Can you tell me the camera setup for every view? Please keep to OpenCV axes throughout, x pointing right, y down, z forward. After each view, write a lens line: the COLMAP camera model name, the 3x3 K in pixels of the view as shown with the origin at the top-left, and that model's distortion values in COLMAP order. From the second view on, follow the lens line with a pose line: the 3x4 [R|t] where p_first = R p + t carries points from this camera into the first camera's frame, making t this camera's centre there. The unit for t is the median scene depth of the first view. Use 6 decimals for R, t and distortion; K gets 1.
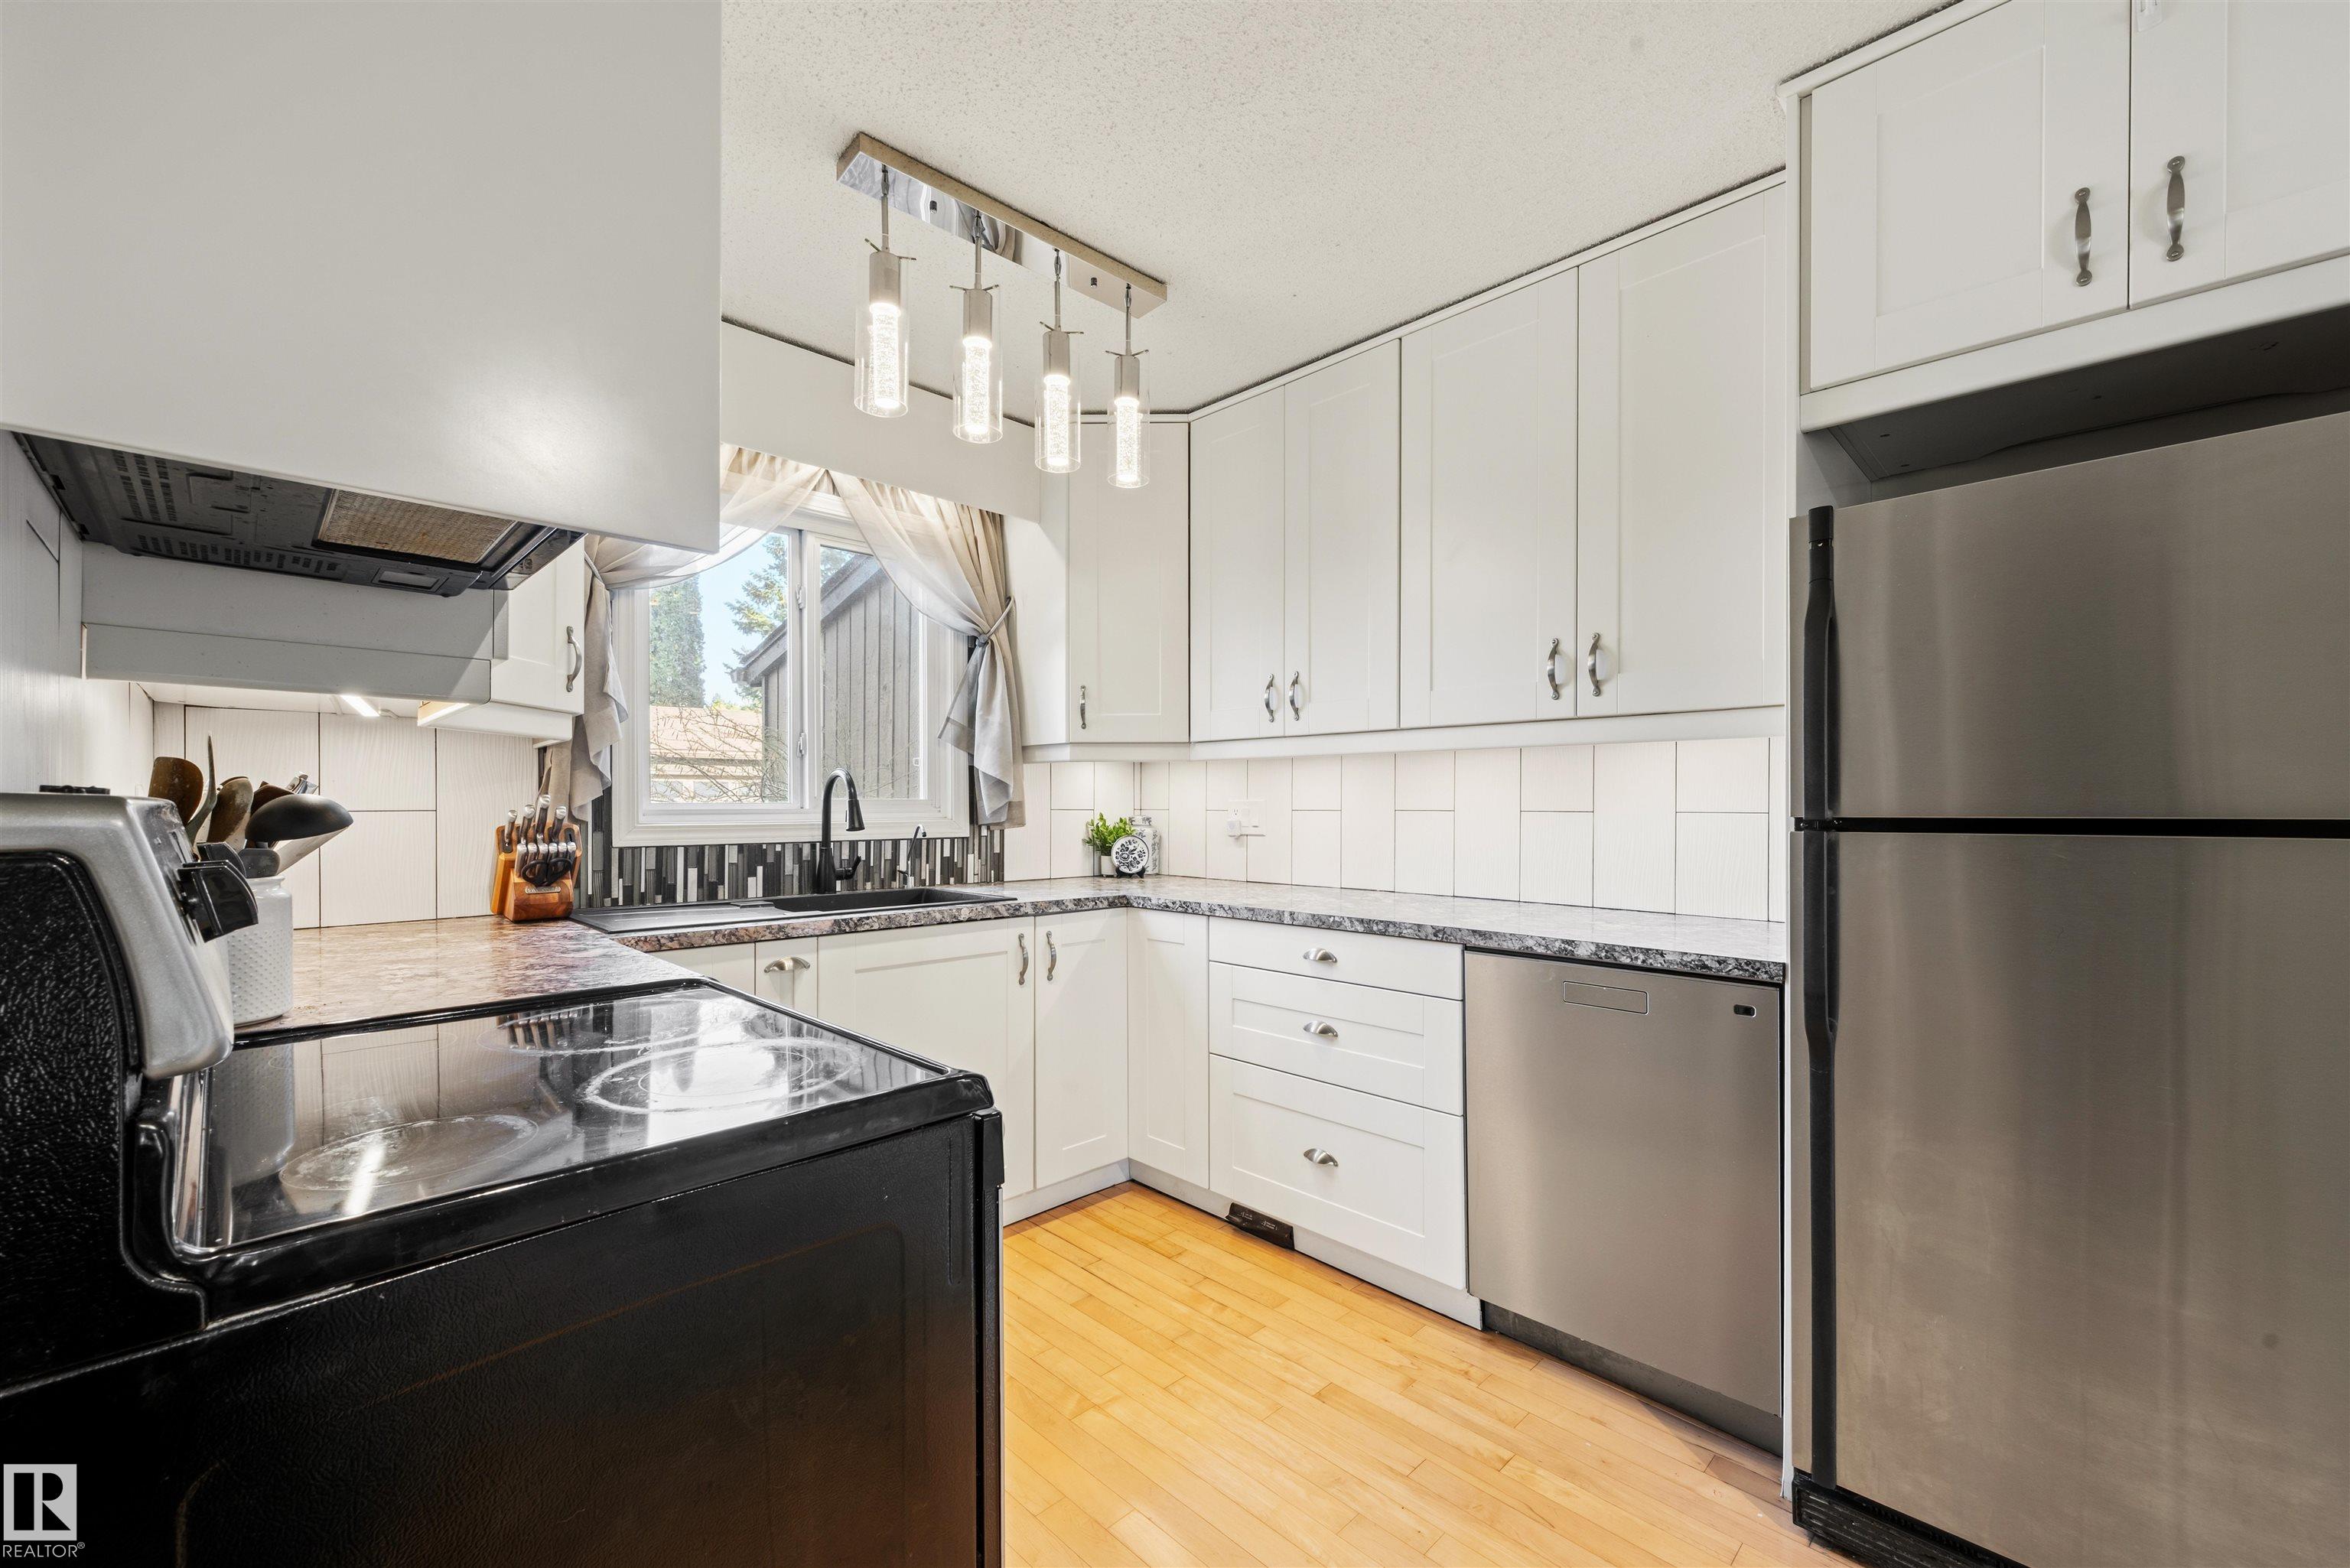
lens RADIAL K [[937.6, 0, 1181.9], [0, 937.6, 805.7], [0, 0, 1]] dist [0.001852, -0.000088]
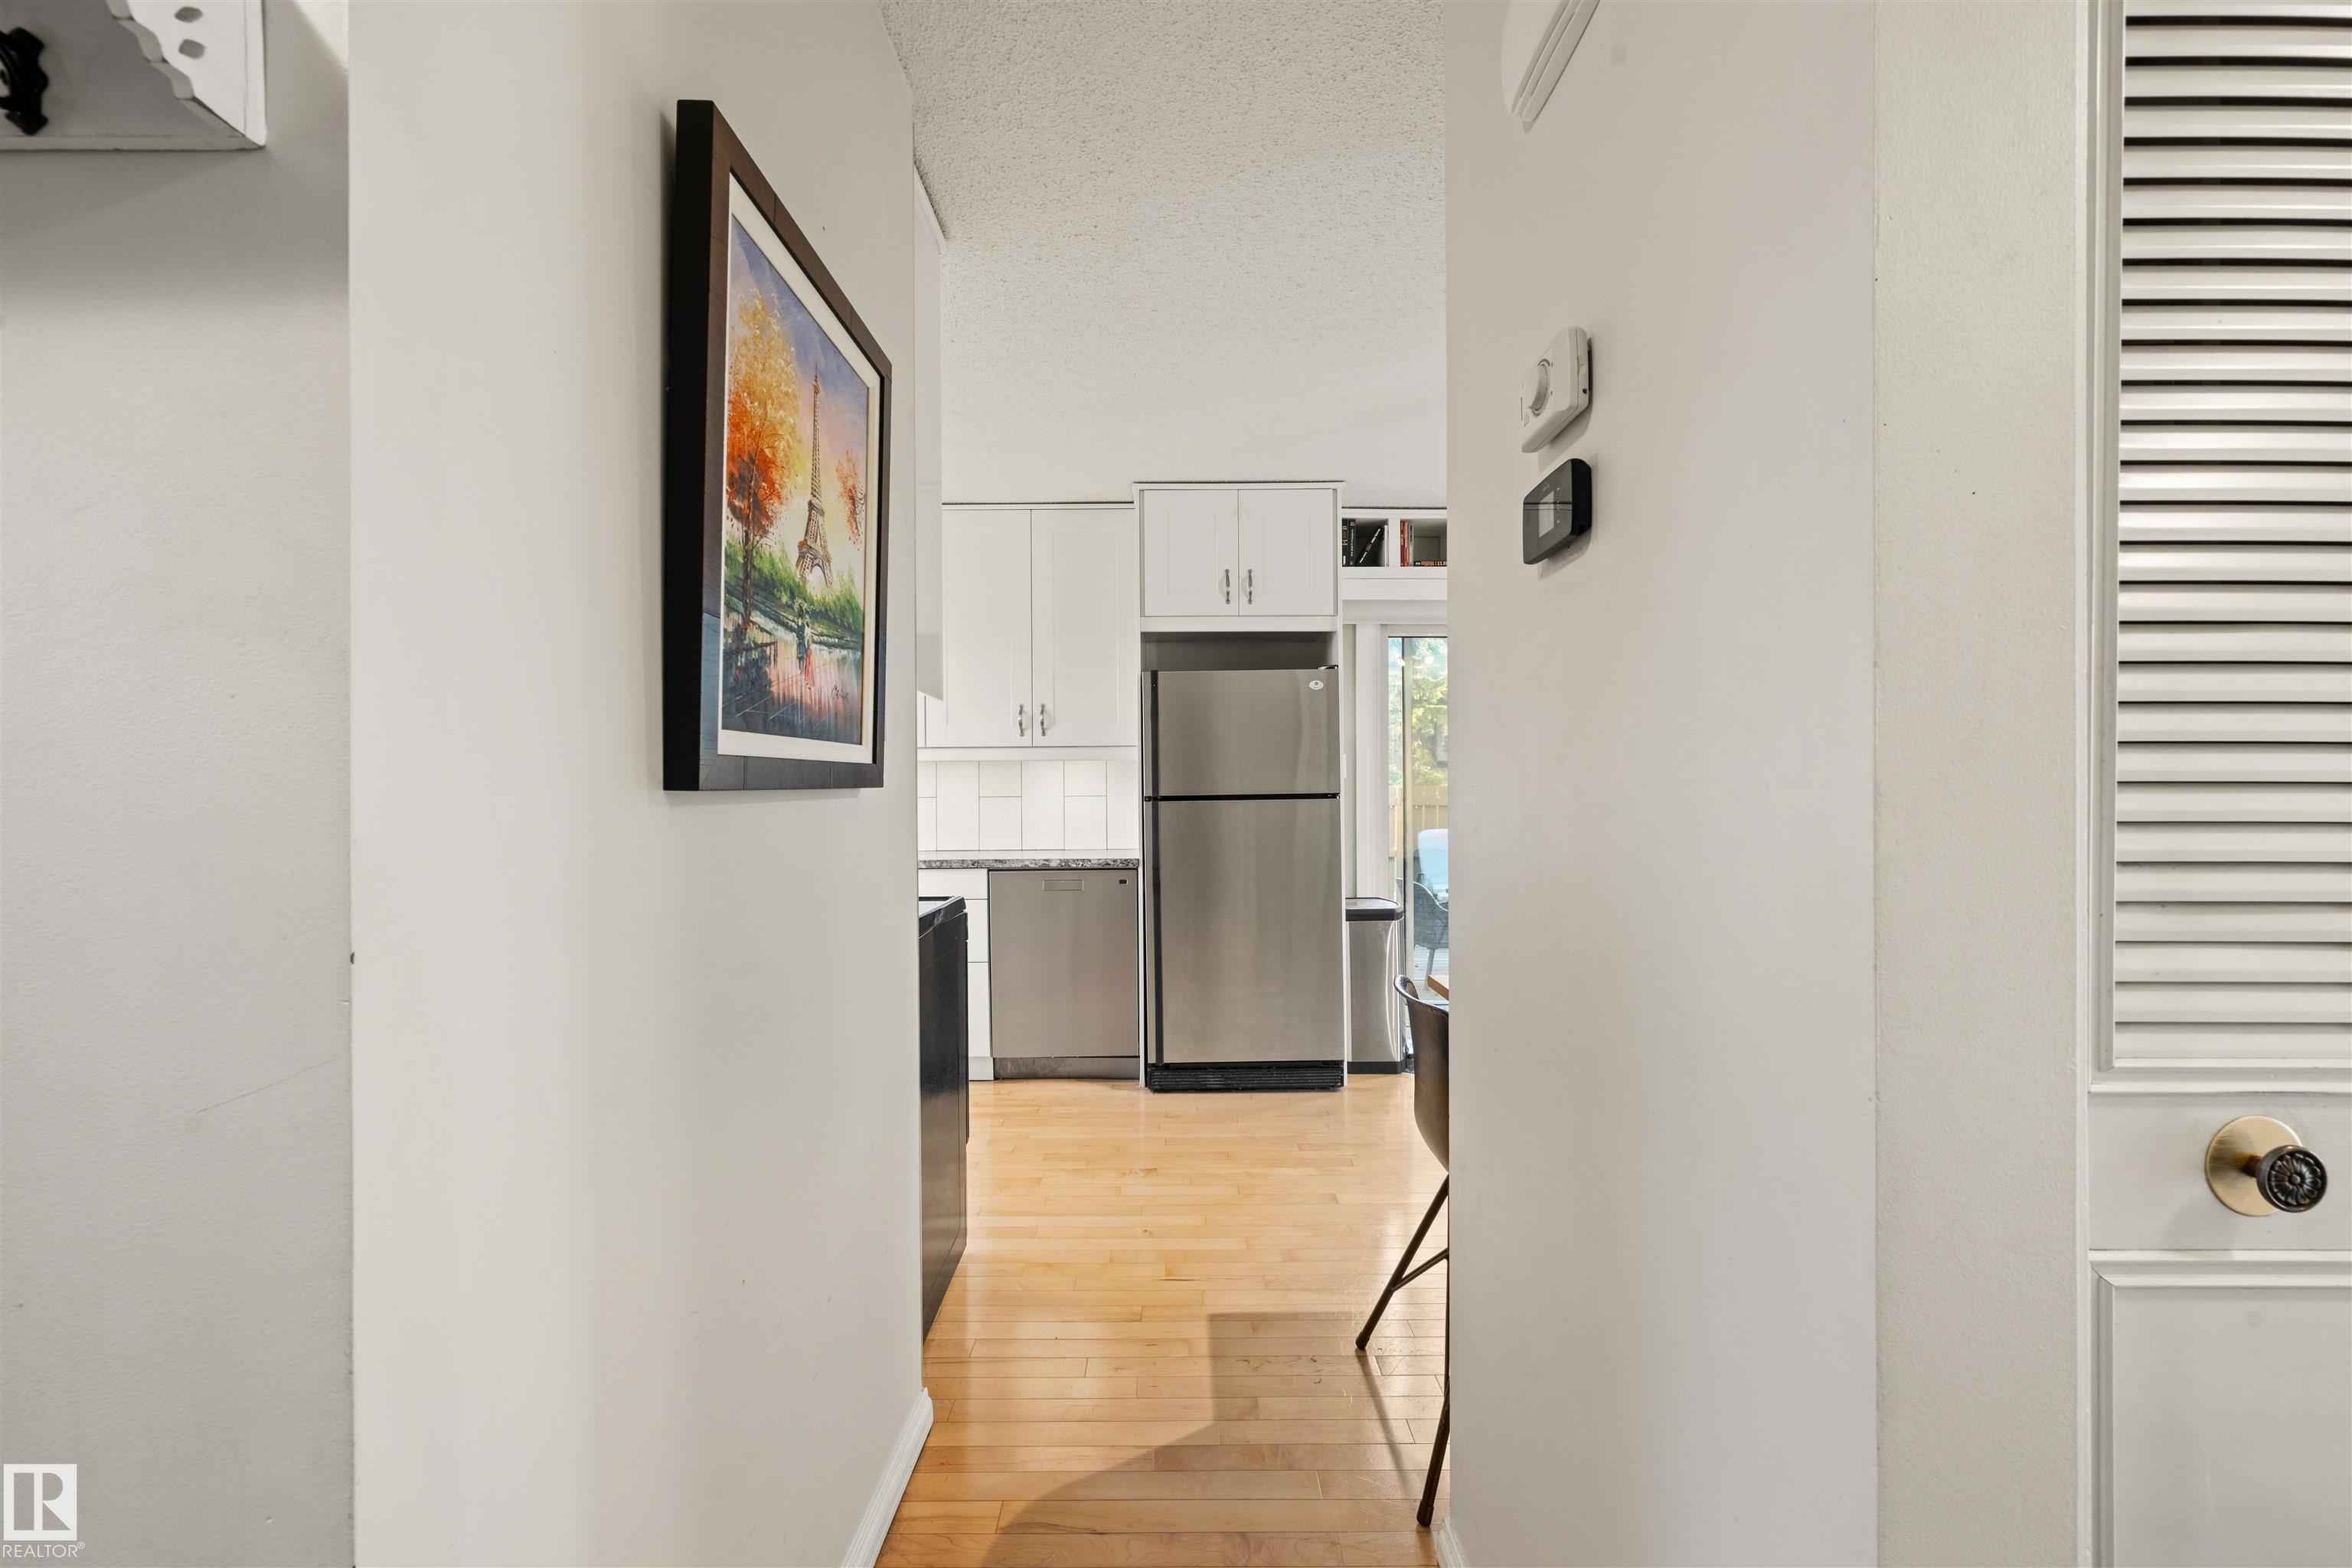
lens RADIAL K [[925.0, 0, 1177.4], [0, 925.0, 796.8], [0, 0, 1]] dist [-0.000016, -0.000010]
pose [[0.713173, -0.010498, 0.700909, -0.885629], [0.012312, 0.999921, 0.002449, 0.008543], [-0.700879, 0.006883, 0.713247, -0.699011]]
